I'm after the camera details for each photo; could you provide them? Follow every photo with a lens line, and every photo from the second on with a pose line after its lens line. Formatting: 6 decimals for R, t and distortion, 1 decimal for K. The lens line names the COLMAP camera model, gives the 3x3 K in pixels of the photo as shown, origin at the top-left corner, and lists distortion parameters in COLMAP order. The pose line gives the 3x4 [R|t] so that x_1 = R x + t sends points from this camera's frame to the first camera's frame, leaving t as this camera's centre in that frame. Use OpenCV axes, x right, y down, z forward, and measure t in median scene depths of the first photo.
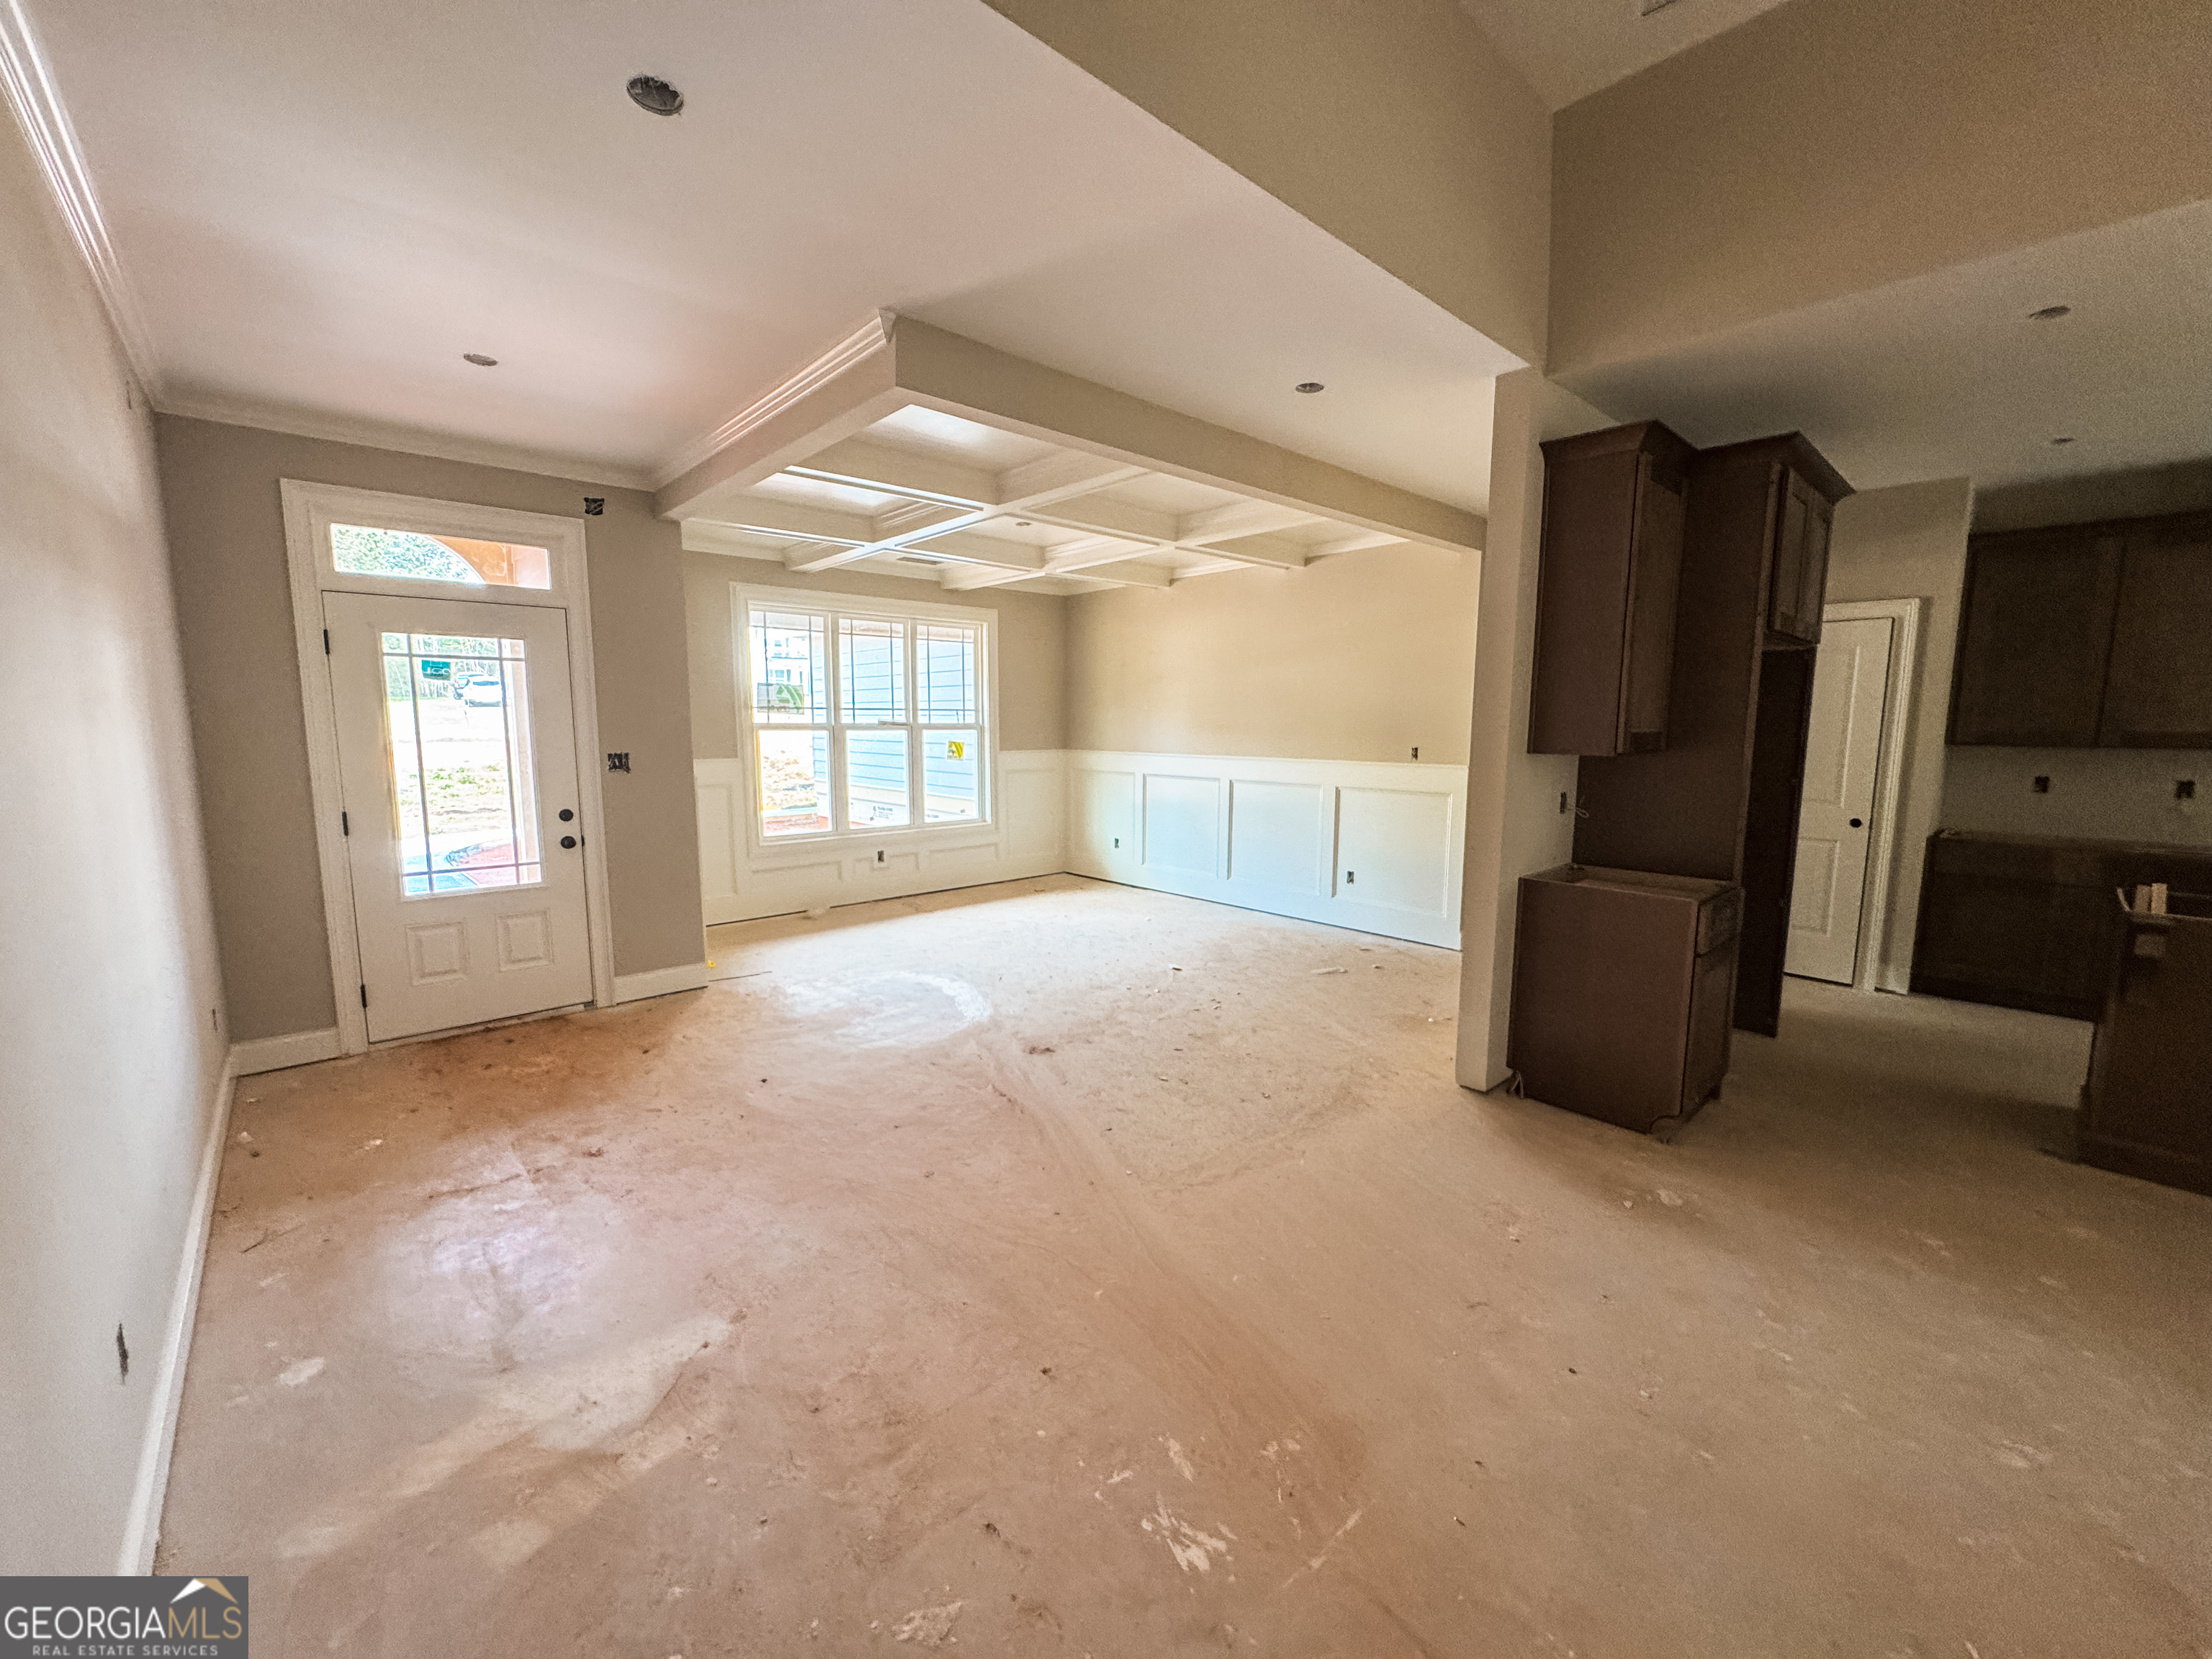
lens RADIAL K [[890.0, 0, 1106.0], [0, 890.0, 829.5], [0, 0, 1]] dist [0.009533, -0.000302]
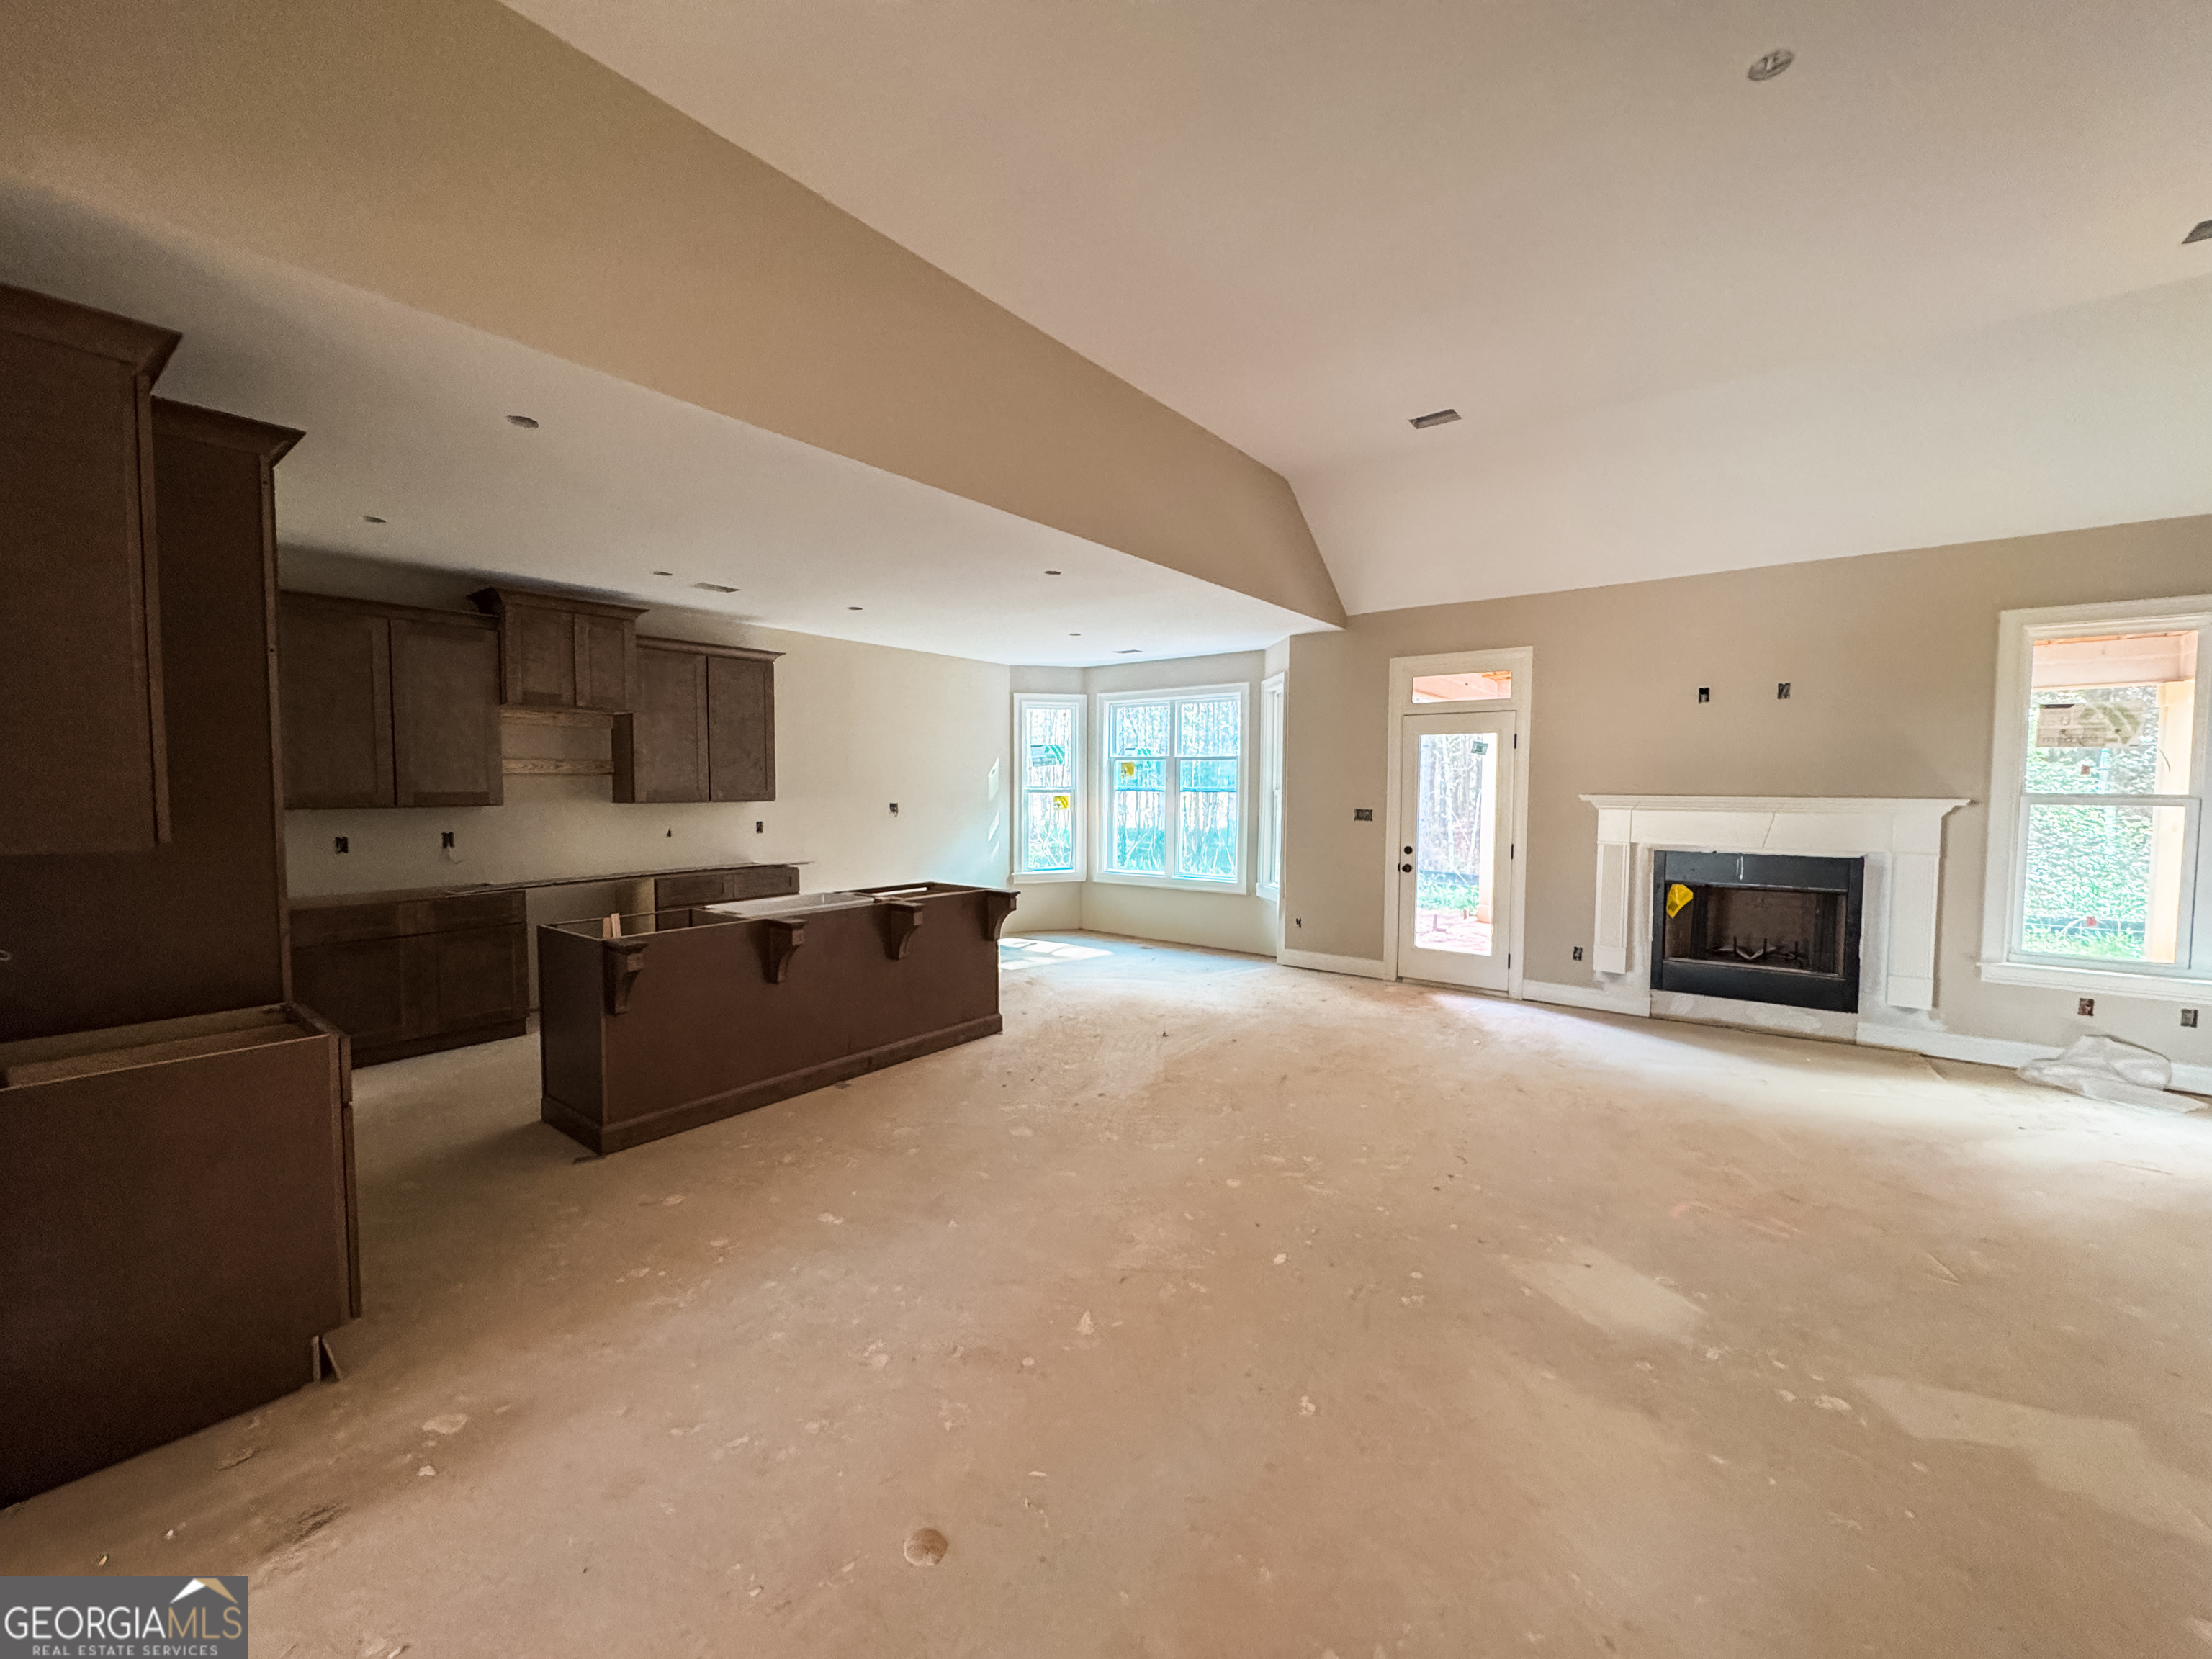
lens RADIAL K [[890.0, 0, 1106.0], [0, 890.0, 829.5], [0, 0, 1]] dist [0.009533, -0.000302]
pose [[-0.172700, -0.059043, 0.983203, -0.160094], [0.117508, 0.989838, 0.080082, -0.069727], [-0.977940, 0.129365, -0.164007, 0.469354]]
